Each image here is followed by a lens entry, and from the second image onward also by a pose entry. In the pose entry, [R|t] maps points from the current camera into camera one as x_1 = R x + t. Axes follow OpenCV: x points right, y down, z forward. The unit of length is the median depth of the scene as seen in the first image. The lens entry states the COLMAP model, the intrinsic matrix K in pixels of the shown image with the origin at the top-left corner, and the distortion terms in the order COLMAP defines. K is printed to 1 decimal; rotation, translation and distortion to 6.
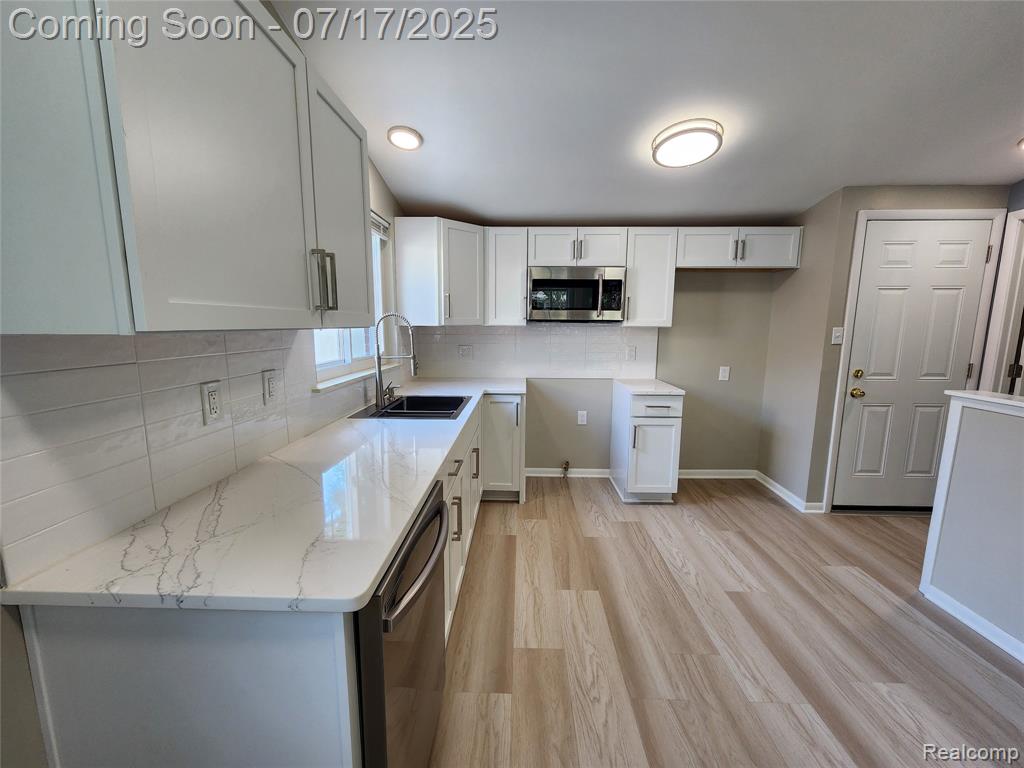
lens RADIAL K [[420.7, 0, 507.6], [0, 420.7, 383.6], [0, 0, 1]] dist [0.001123, -0.000031]
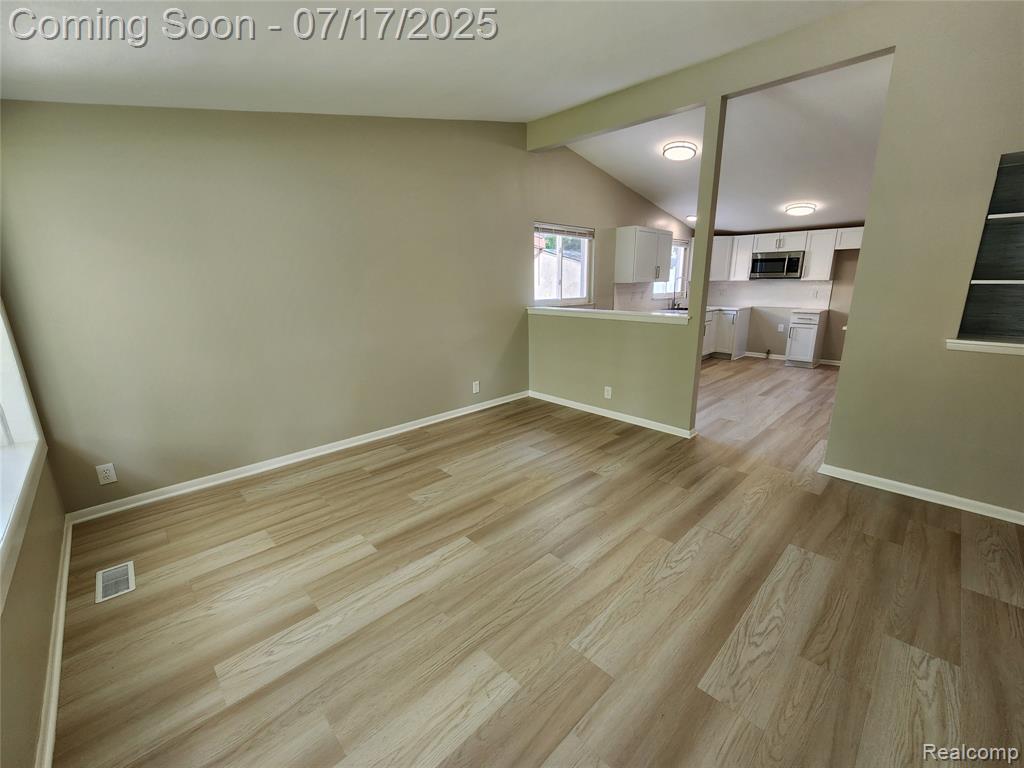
lens RADIAL K [[420.7, 0, 507.6], [0, 420.7, 383.6], [0, 0, 1]] dist [0.001123, -0.000031]
pose [[0.719176, 0.154546, -0.677423, 0.726520], [-0.085645, 0.987232, 0.134303, 0.209912], [0.689530, -0.038570, 0.723230, -1.503705]]
